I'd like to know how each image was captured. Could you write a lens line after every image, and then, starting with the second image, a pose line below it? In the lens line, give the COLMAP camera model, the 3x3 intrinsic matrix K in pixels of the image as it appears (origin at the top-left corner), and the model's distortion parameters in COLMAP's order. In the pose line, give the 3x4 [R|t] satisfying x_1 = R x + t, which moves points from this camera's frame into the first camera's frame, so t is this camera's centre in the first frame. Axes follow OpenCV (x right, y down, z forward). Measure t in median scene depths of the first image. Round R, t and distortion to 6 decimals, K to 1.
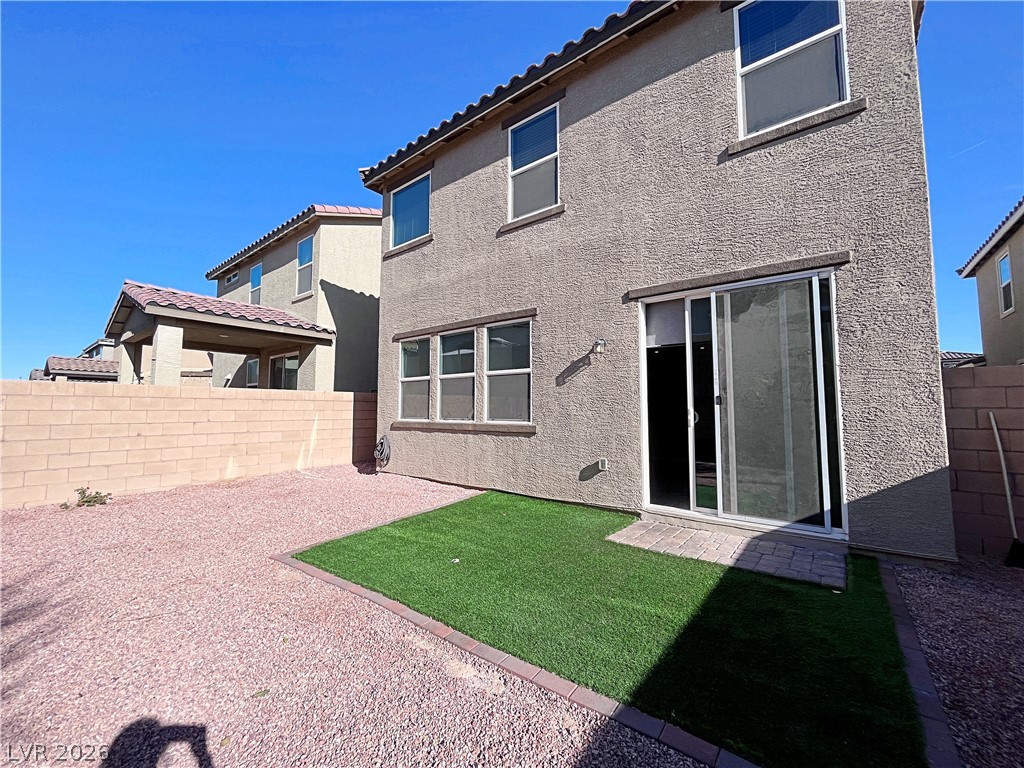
lens RADIAL K [[413.0, 0, 509.3], [0, 413.0, 378.2], [0, 0, 1]] dist [-0.003453, -0.000154]
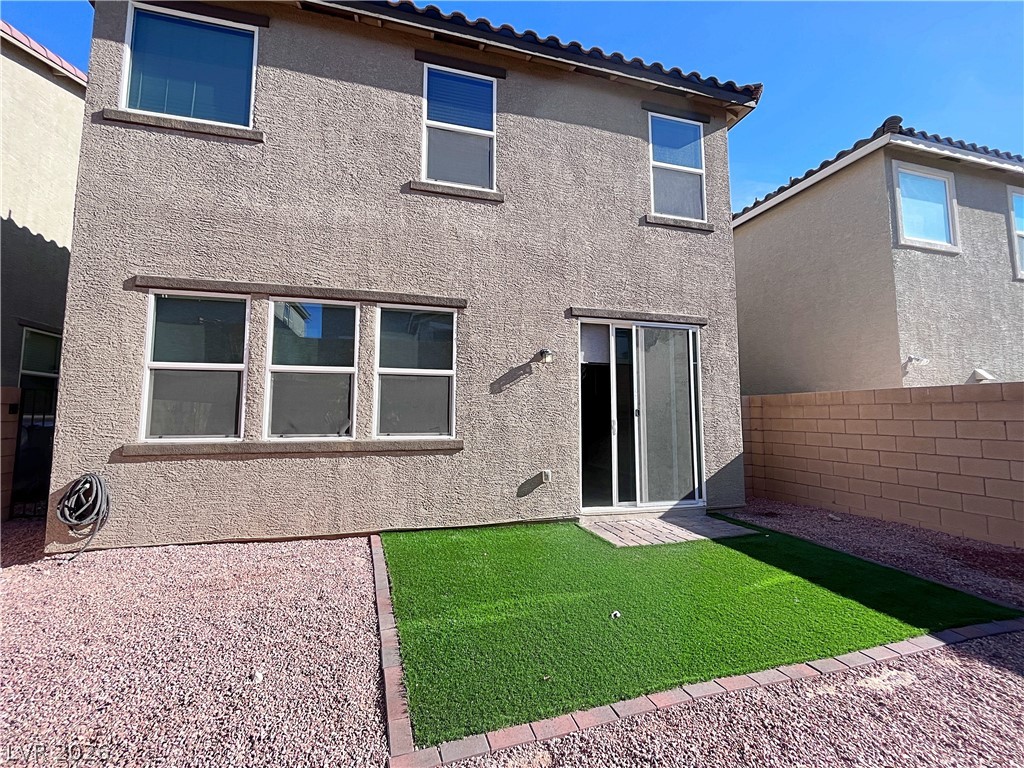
lens RADIAL K [[413.0, 0, 510.0], [0, 413.0, 387.1], [0, 0, 1]] dist [-0.003453, -0.000154]
pose [[0.596106, 0.065733, 0.800210, -0.548027], [-0.057857, 0.997569, -0.038846, 0.035537], [-0.800818, -0.023141, 0.598460, 0.427583]]
